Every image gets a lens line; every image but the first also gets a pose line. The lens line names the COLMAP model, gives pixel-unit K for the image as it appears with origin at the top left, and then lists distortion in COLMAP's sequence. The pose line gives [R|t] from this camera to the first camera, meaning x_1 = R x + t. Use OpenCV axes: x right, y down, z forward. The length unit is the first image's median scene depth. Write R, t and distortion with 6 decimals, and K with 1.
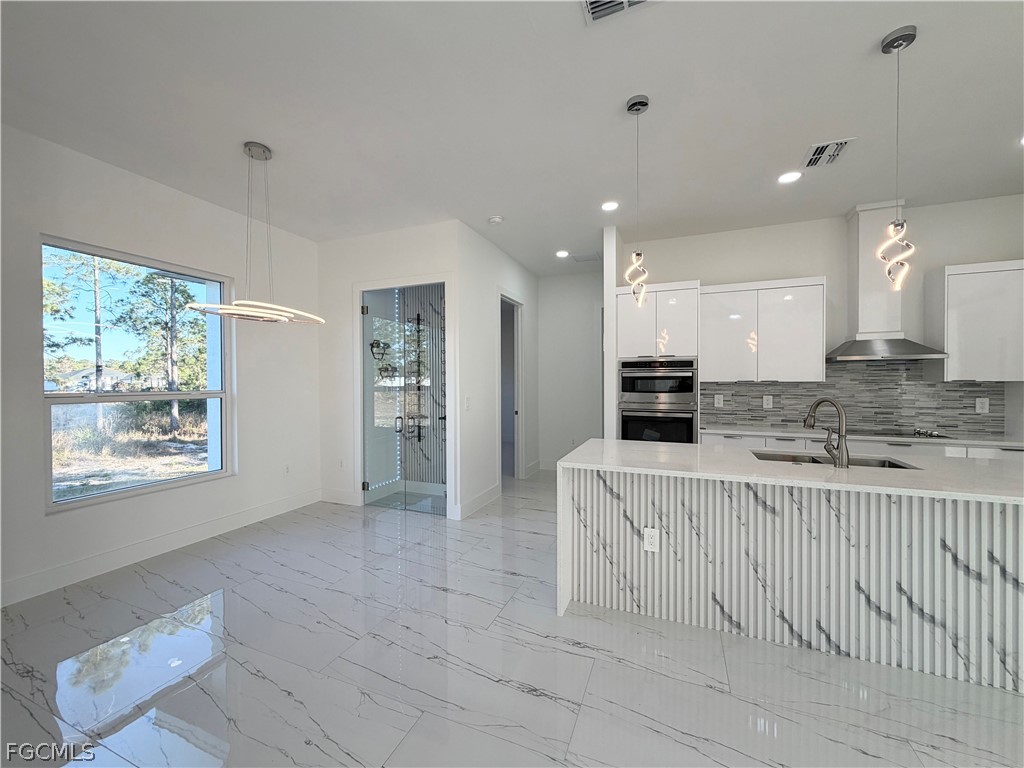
lens RADIAL K [[406.3, 0, 508.3], [0, 406.3, 386.2], [0, 0, 1]] dist [-0.003122, -0.000050]
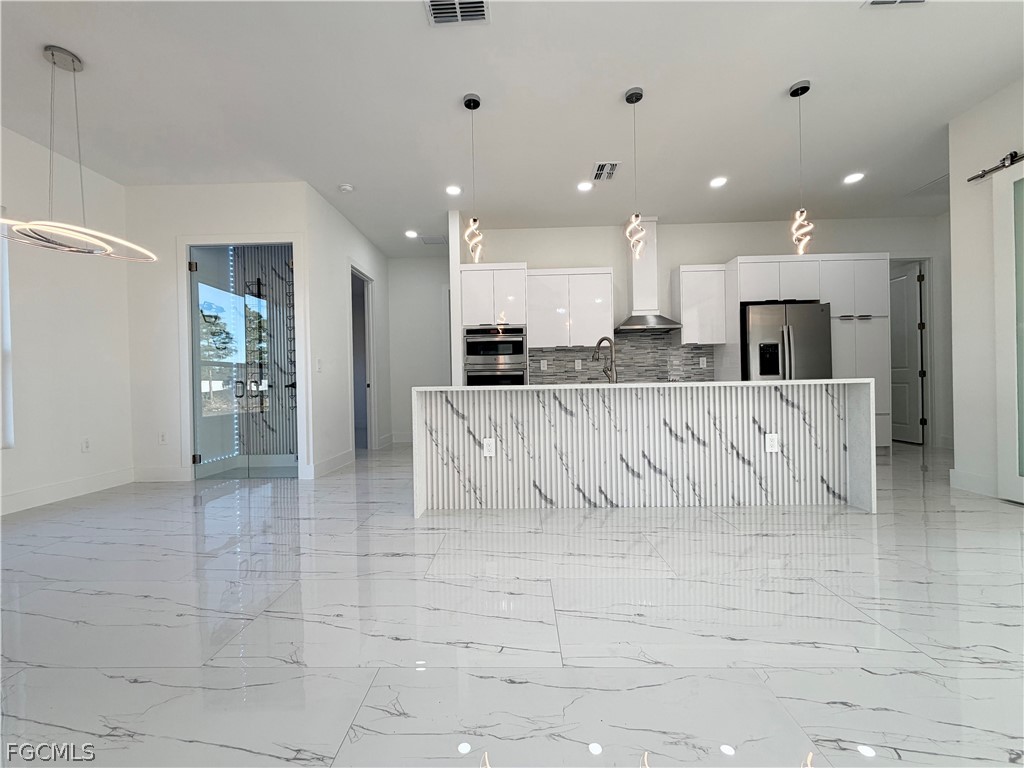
lens RADIAL K [[406.3, 0, 509.4], [0, 406.3, 385.9], [0, 0, 1]] dist [-0.003122, -0.000050]
pose [[0.933357, -0.016559, 0.358567, -0.023500], [0.020550, 0.999762, -0.007321, 0.120686], [-0.358360, 0.014202, 0.933475, -0.124170]]
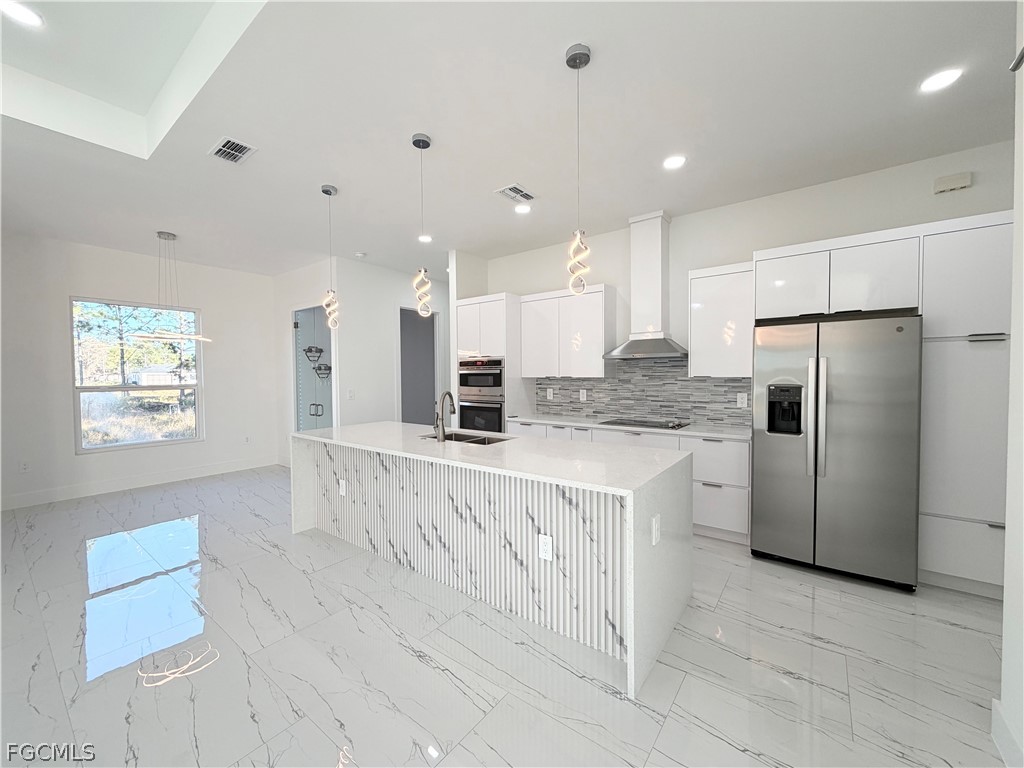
lens RADIAL K [[406.3, 0, 506.2], [0, 406.3, 382.0], [0, 0, 1]] dist [-0.003122, -0.000050]
pose [[0.966423, 0.001242, -0.256953, 0.792767], [-0.000284, 0.999993, 0.003768, -0.002648], [0.256956, -0.003568, 0.966417, -0.158554]]
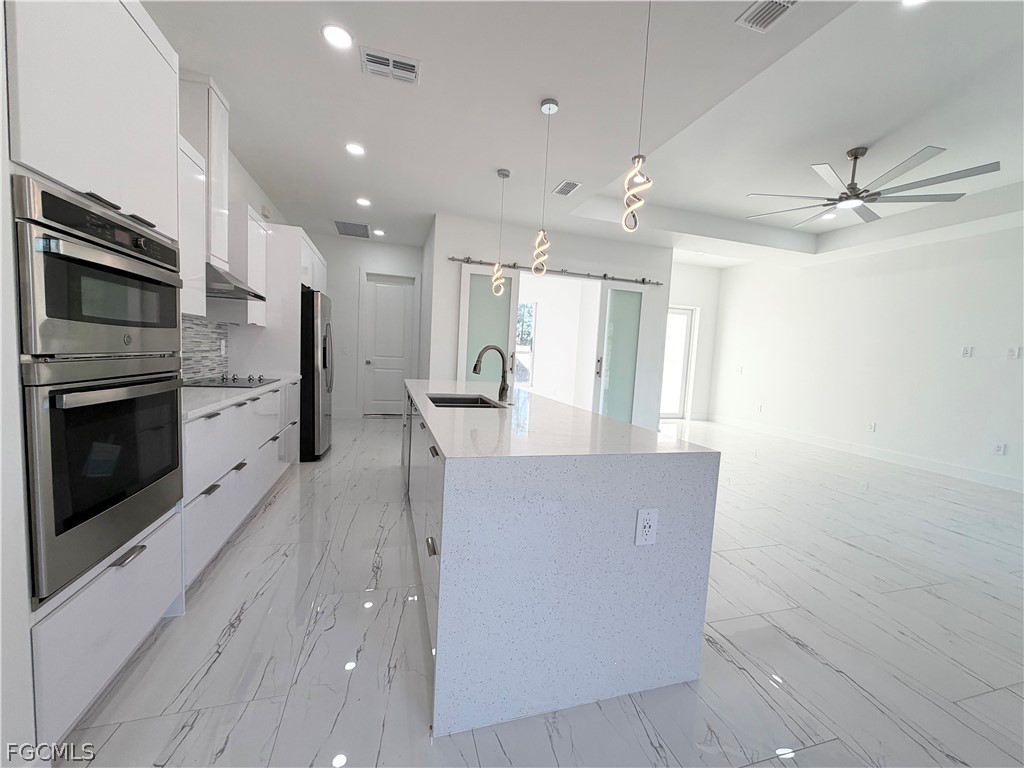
lens RADIAL K [[406.3, 0, 509.5], [0, 406.3, 386.4], [0, 0, 1]] dist [-0.003122, -0.000050]
pose [[-0.635510, -0.093639, 0.766393, -0.094885], [-0.042670, 0.995361, 0.086232, 0.024781], [-0.770913, 0.022099, -0.636558, 1.022922]]
